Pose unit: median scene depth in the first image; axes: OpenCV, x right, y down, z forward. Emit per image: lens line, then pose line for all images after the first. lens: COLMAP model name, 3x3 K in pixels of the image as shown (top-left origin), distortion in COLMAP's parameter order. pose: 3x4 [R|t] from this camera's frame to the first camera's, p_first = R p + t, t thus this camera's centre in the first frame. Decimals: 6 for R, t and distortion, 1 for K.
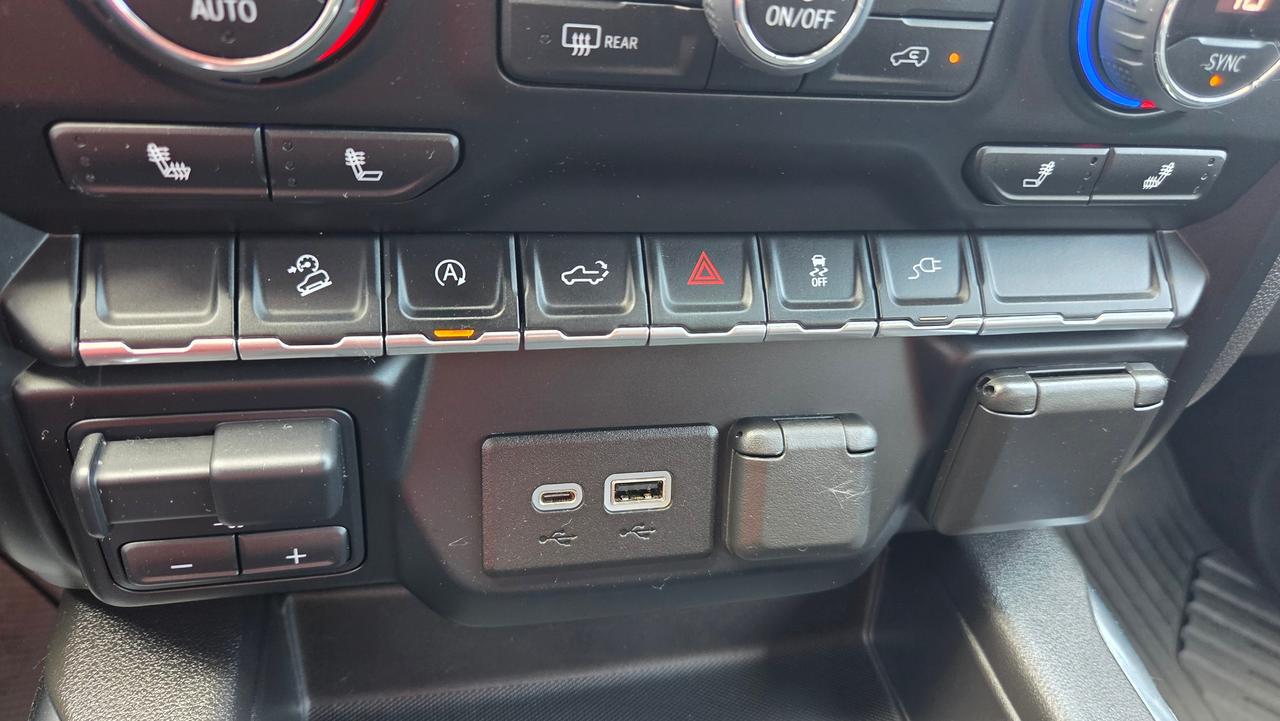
lens RADIAL K [[899.8, 0, 634.8], [0, 899.8, 361.7], [0, 0, 1]] dist [0.047211, -0.075365]
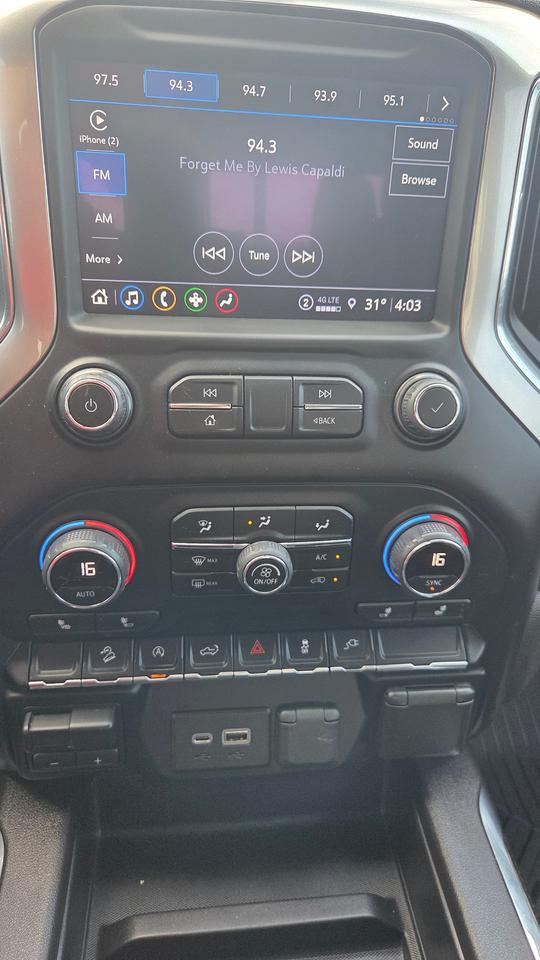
lens RADIAL K [[641.0, 0, 270.0], [0, 641.0, 480.0], [0, 0, 1]] dist [0.044517, -0.063492]
pose [[0.992819, -0.015293, -0.118647, 0.350666], [-0.006600, 0.983282, -0.181971, -0.246751], [0.119446, 0.181447, 0.976120, -0.899268]]
